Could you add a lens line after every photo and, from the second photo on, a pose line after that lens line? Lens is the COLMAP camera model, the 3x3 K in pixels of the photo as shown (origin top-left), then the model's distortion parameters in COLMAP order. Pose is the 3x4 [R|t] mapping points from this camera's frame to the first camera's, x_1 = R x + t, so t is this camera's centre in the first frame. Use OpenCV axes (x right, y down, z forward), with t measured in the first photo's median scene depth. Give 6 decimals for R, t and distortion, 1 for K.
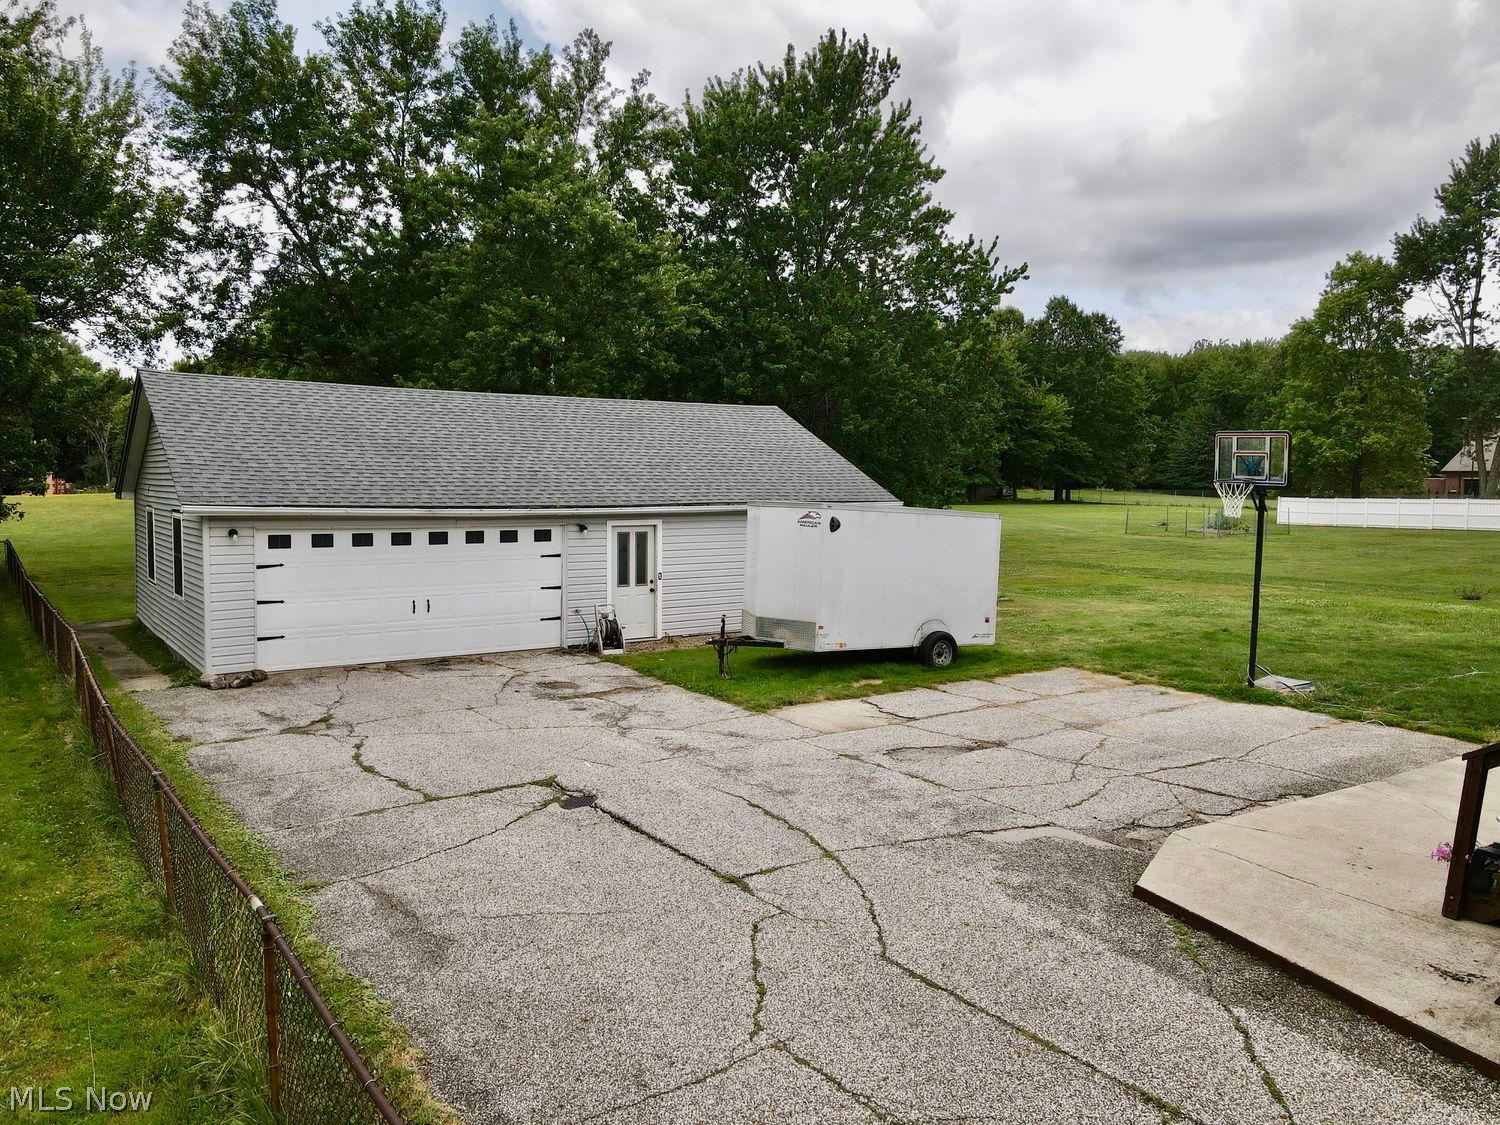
lens RADIAL K [[1095.8, 0, 751.9], [0, 1095.8, 566.1], [0, 0, 1]] dist [0.010265, 0.014478]
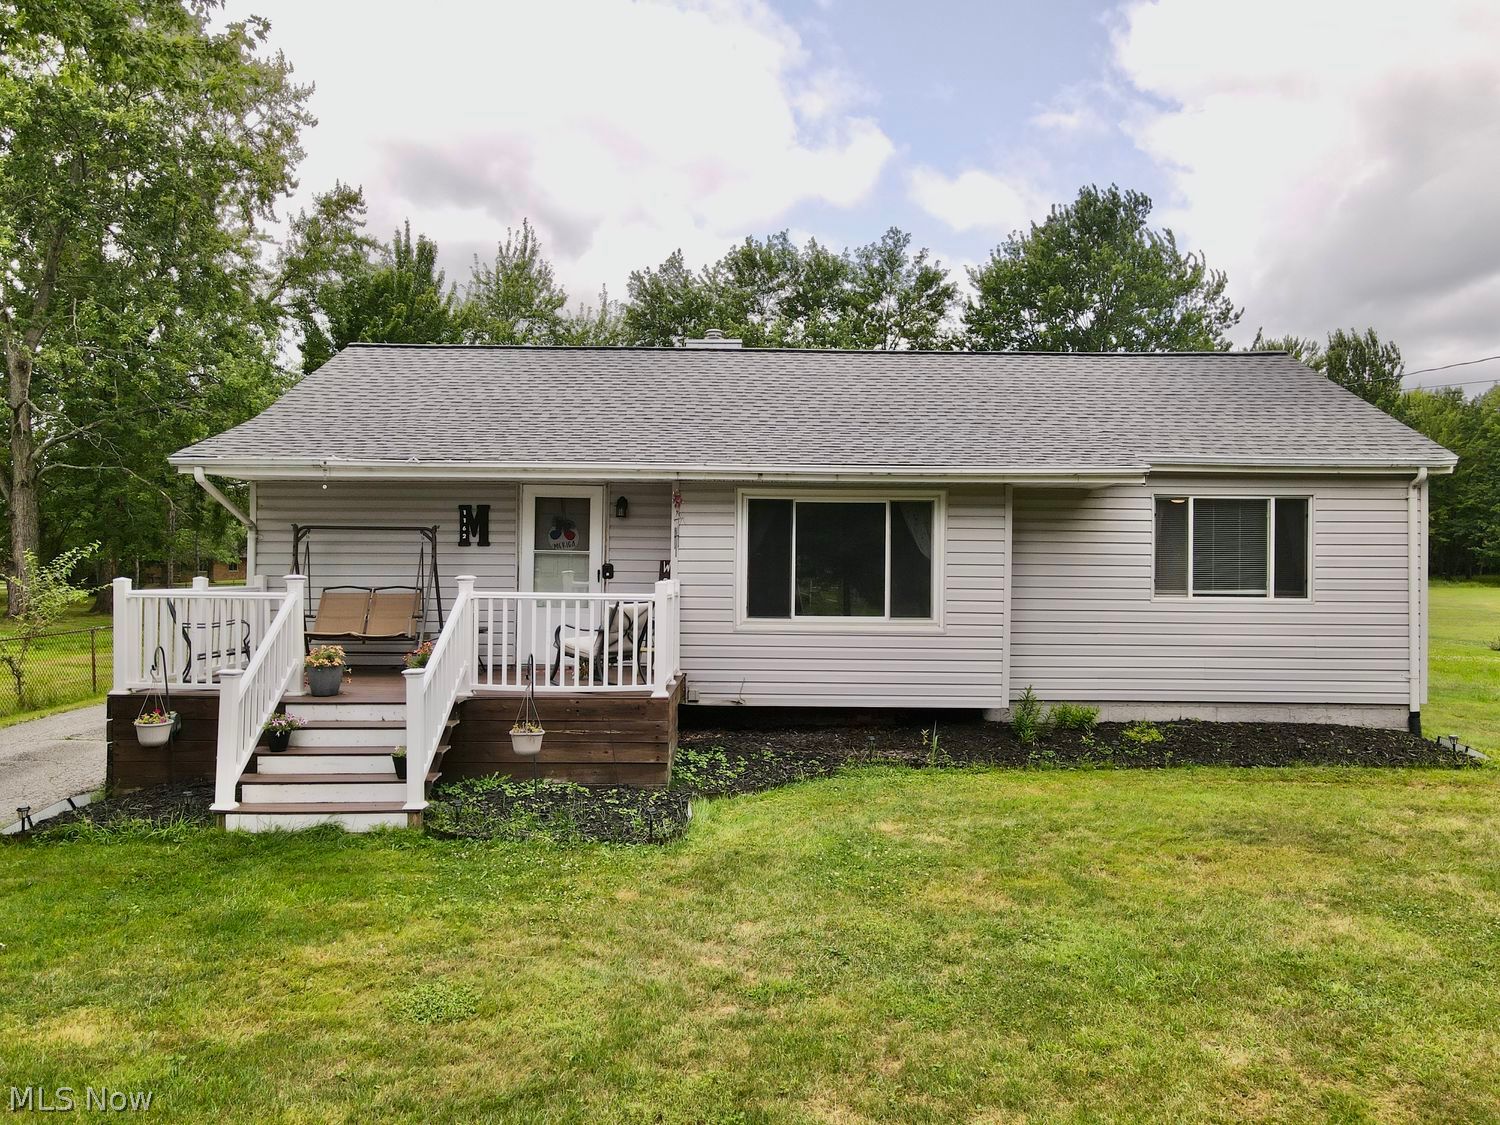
lens RADIAL K [[1095.8, 0, 753.4], [0, 1095.8, 555.6], [0, 0, 1]] dist [0.010265, 0.014478]
pose [[0.821147, -0.002479, -0.570711, 1.078341], [-0.048666, 0.996044, -0.074348, 0.080959], [0.568638, 0.088825, 0.817778, -0.443422]]
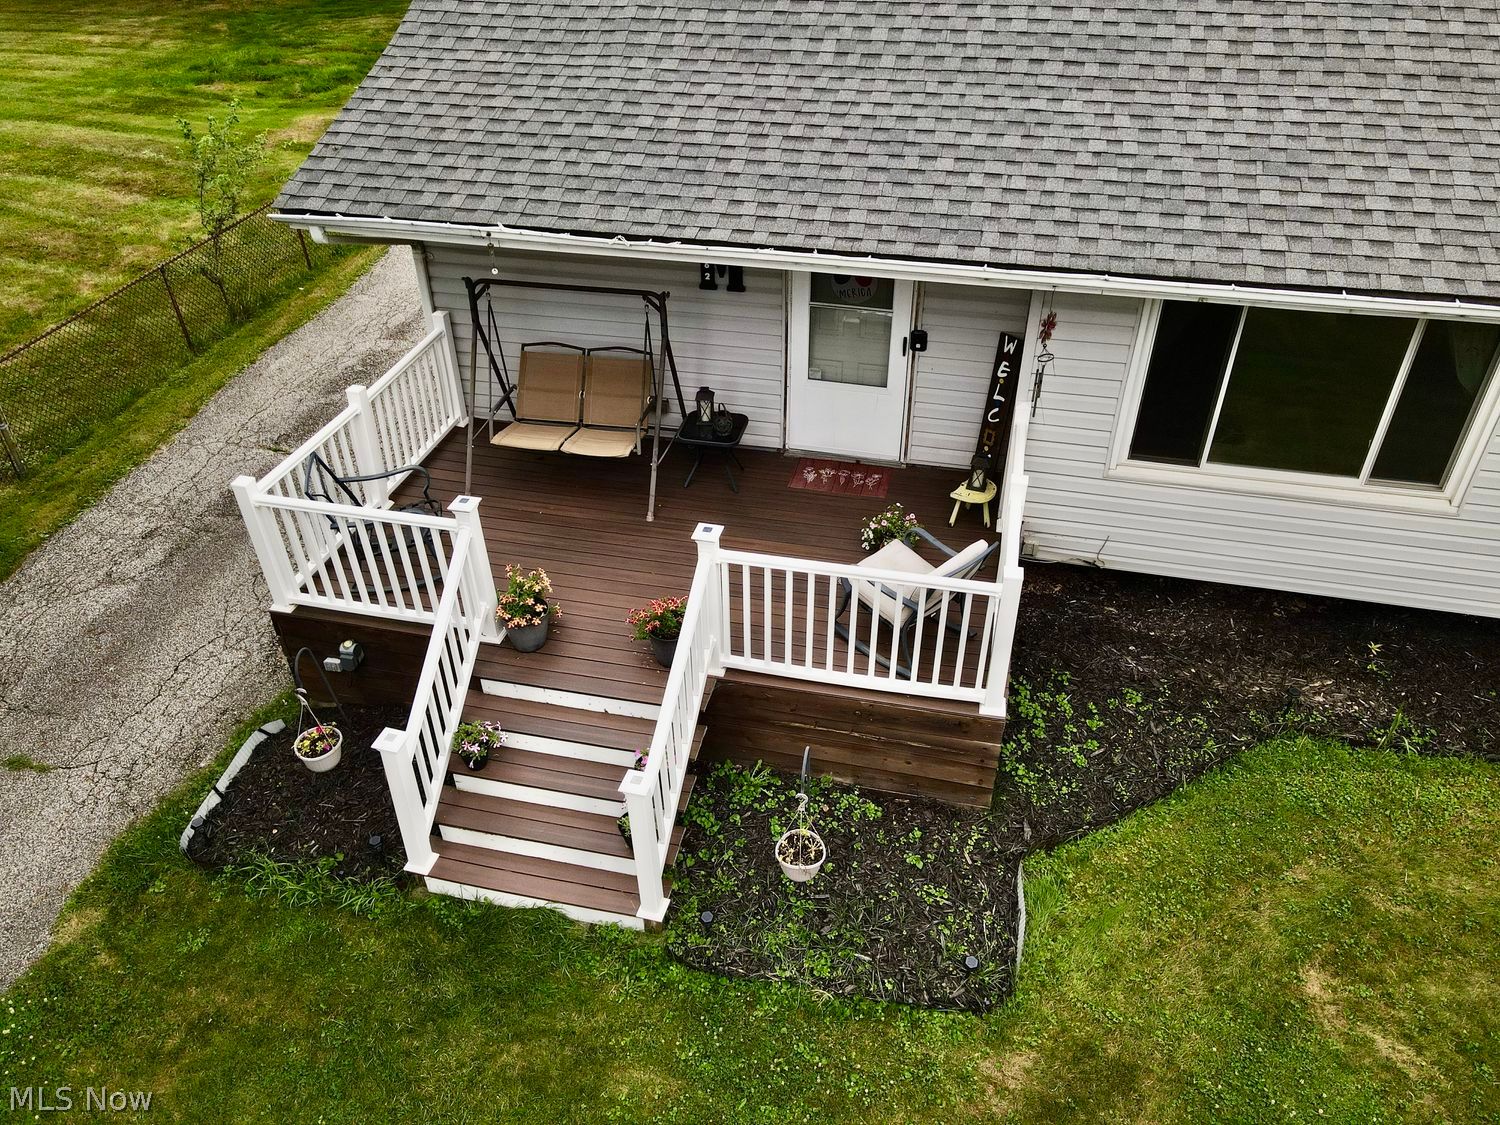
lens RADIAL K [[1095.8, 0, 756.4], [0, 1095.8, 553.0], [0, 0, 1]] dist [0.010265, 0.014478]
pose [[0.667539, 0.424779, -0.611518, 0.885558], [-0.045181, 0.842894, 0.536180, -0.119309], [0.743202, -0.330292, 0.581857, -0.279342]]
